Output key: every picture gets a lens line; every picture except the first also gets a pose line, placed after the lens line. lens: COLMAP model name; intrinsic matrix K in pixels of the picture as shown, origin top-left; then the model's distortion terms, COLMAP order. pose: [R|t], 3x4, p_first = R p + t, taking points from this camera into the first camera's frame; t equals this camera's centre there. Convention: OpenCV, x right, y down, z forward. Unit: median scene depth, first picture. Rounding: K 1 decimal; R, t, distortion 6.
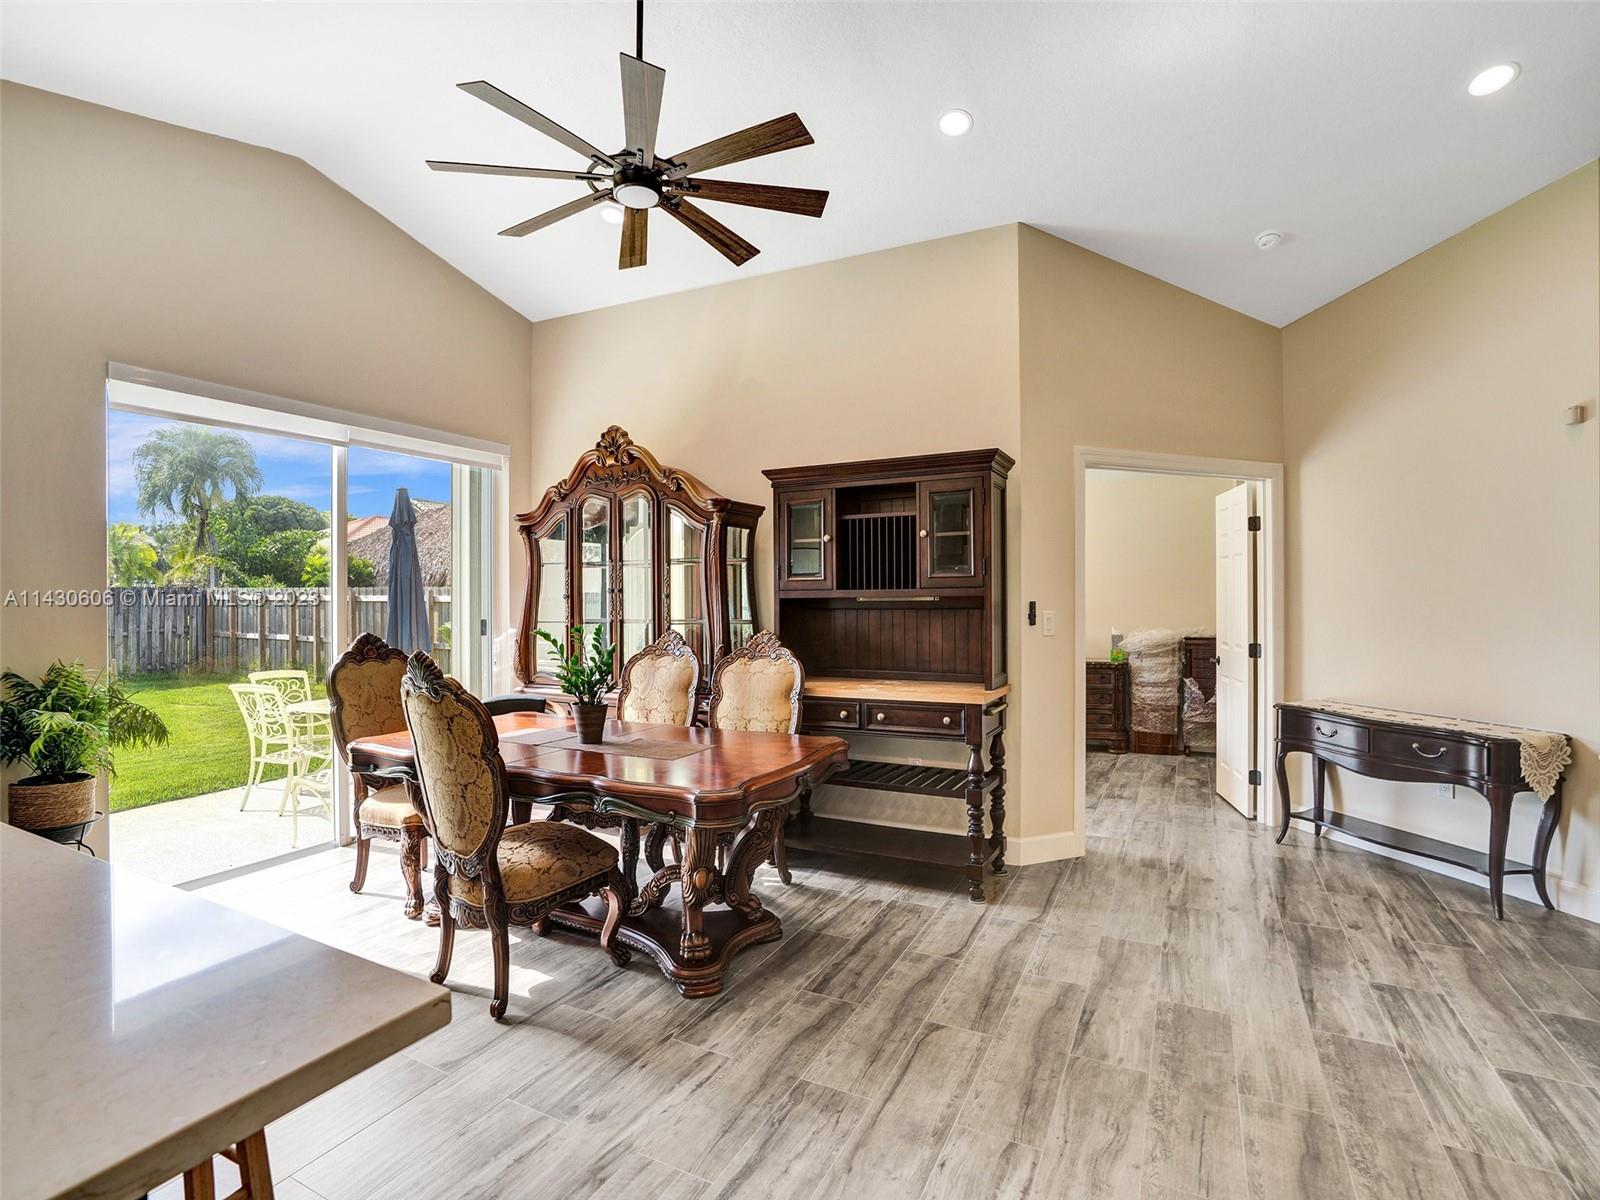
lens RADIAL K [[777.2, 0, 816.0], [0, 777.2, 602.0], [0, 0, 1]] dist [-0.080310, 0.033557]
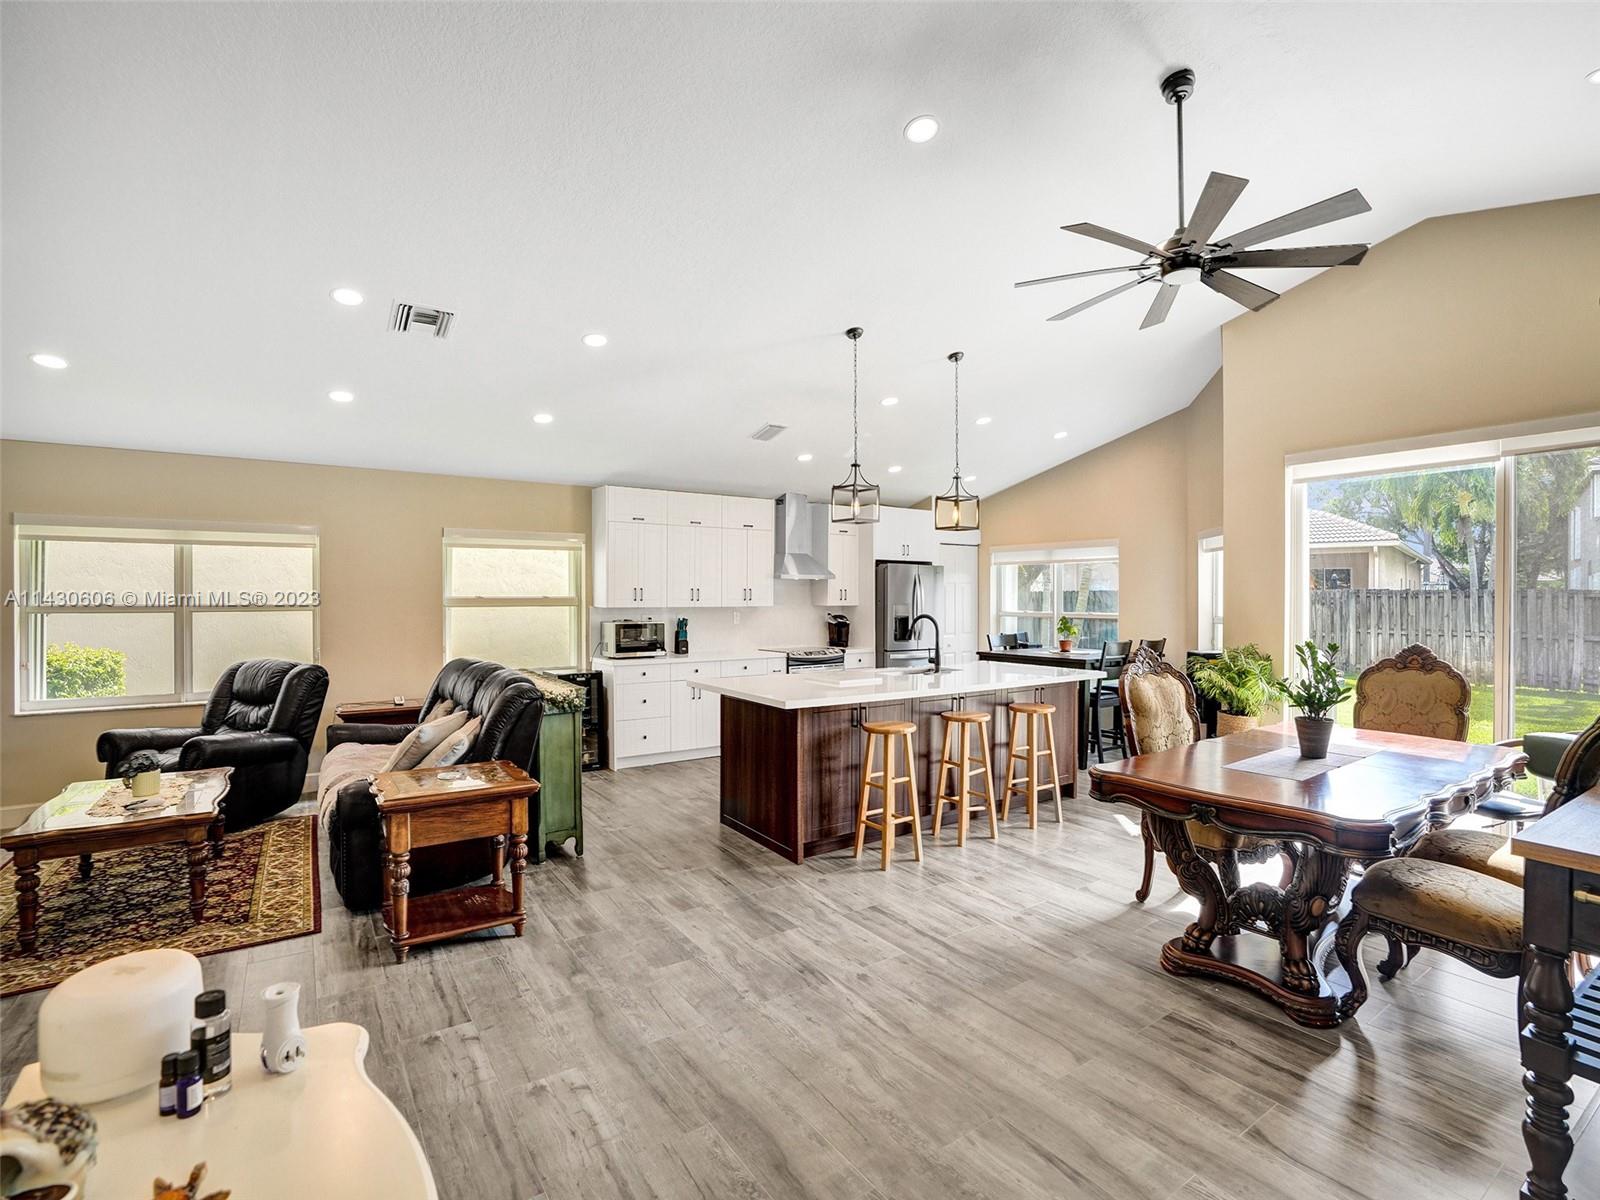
lens RADIAL K [[766.2, 0, 805.1], [0, 766.2, 599.5], [0, 0, 1]] dist [-0.062393, 0.026126]
pose [[-0.493310, 0.008743, -0.869810, 0.706608], [-0.007123, 0.999875, 0.014090, -0.029354], [0.869825, 0.013146, -0.493186, 0.697196]]
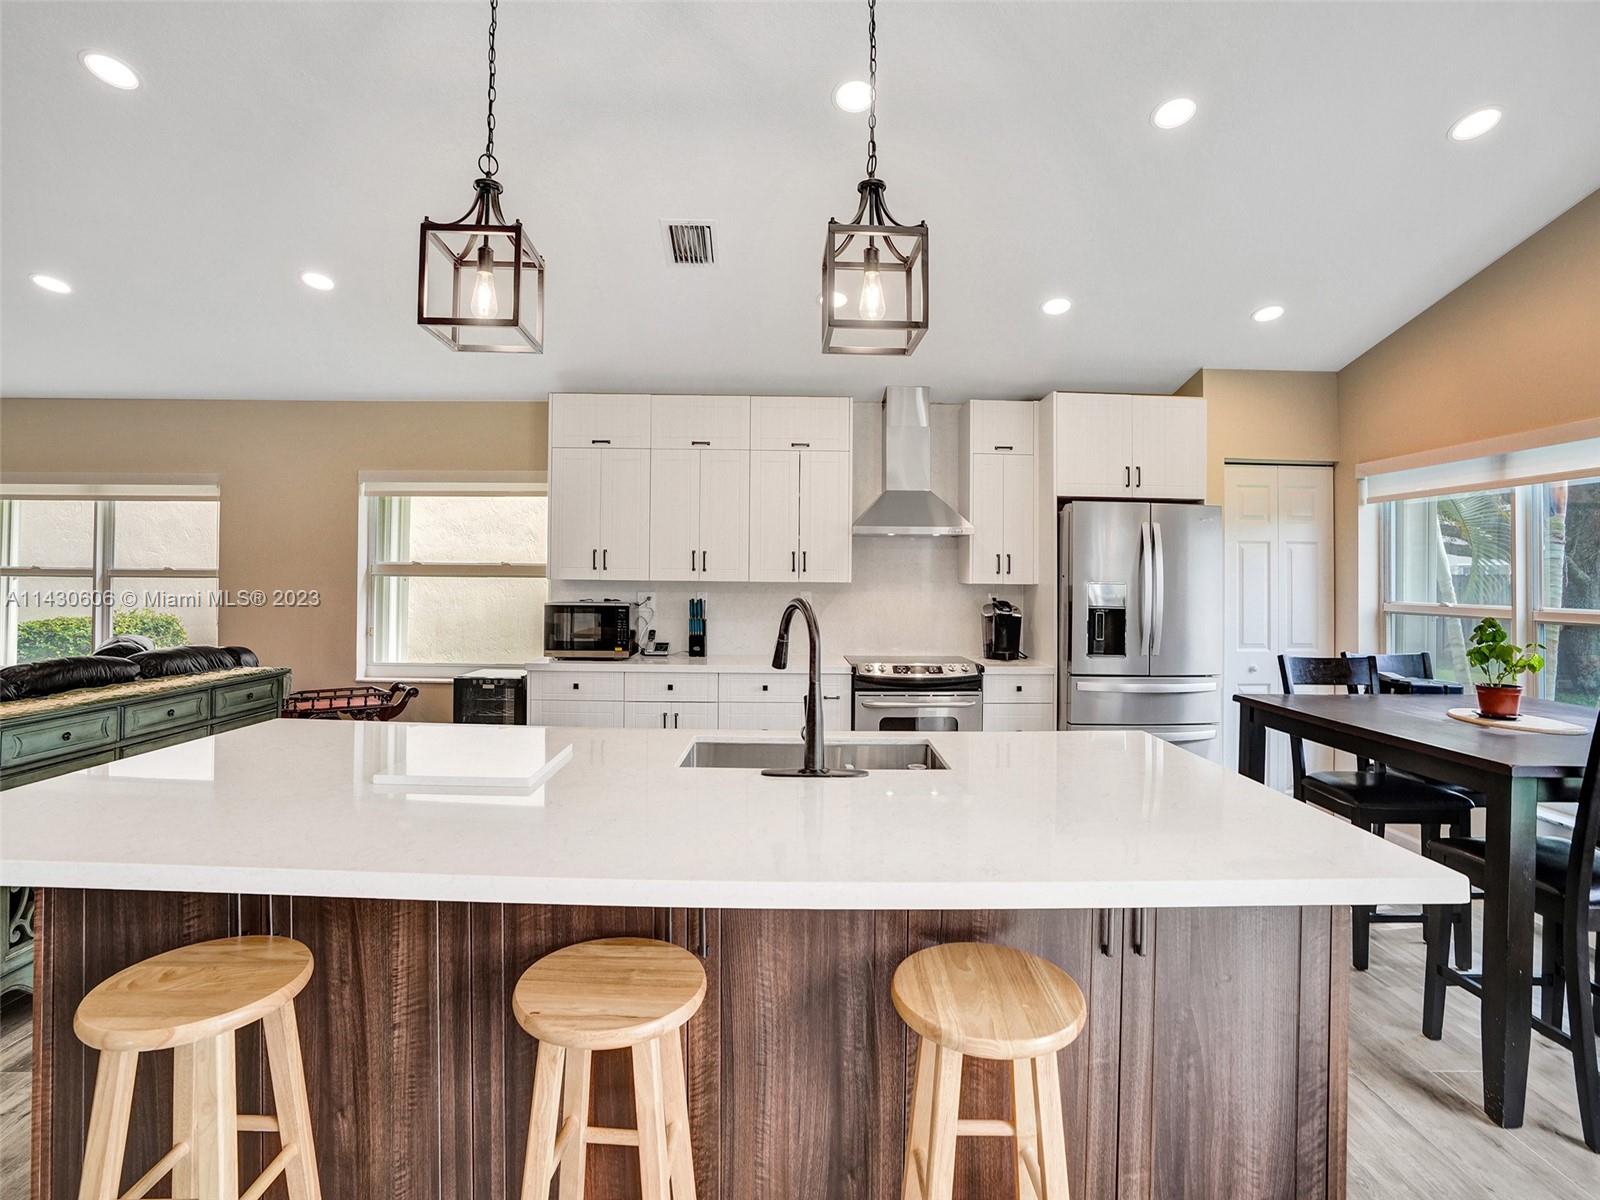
lens RADIAL K [[730.9, 0, 801.0], [0, 730.9, 581.3], [0, 0, 1]] dist [-0.045427, -0.000237]
pose [[-0.884957, -0.004937, -0.465647, -0.339099], [-0.012468, 0.999837, 0.013095, -0.000433], [0.465506, 0.017395, -0.884874, 0.582437]]
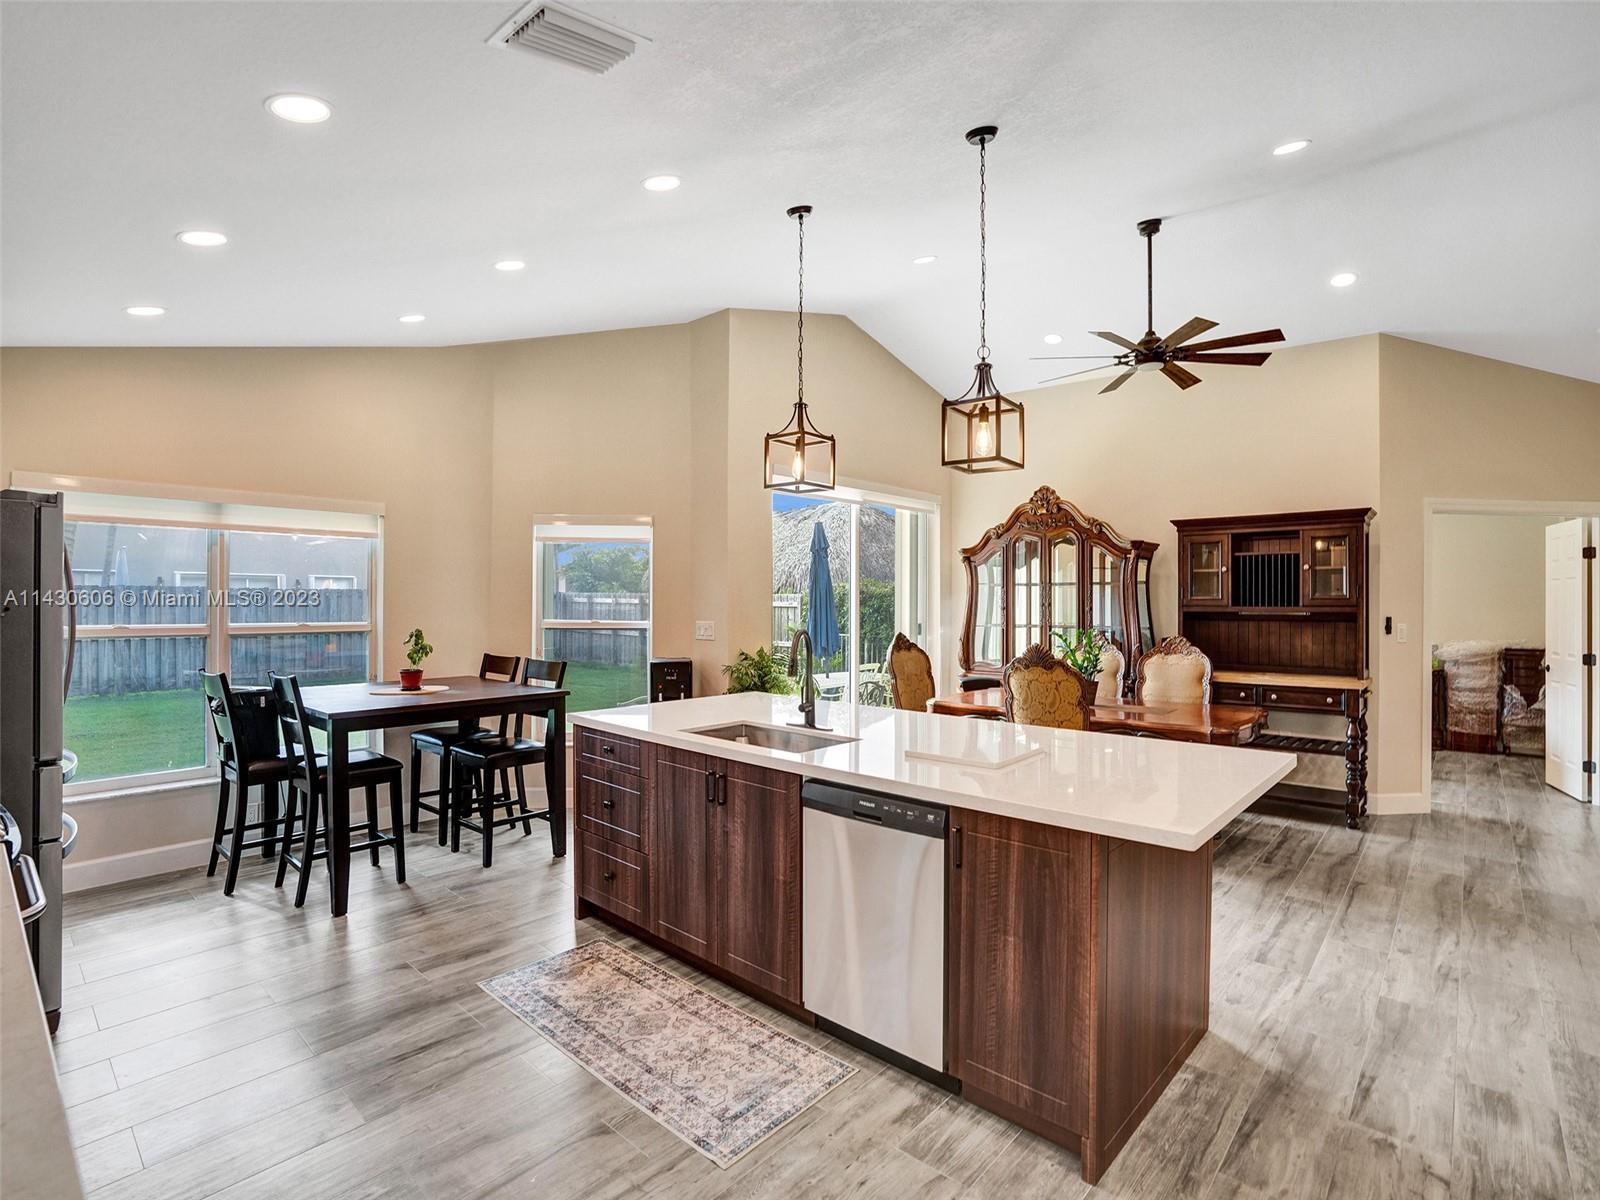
lens RADIAL K [[784.3, 0, 815.5], [0, 784.3, 599.9], [0, 0, 1]] dist [-0.066640, 0.027922]
pose [[0.966590, 0.009743, -0.256141, -0.332745], [-0.011330, 0.999925, -0.004724, -0.011911], [0.256076, 0.007468, 0.966628, -0.515371]]
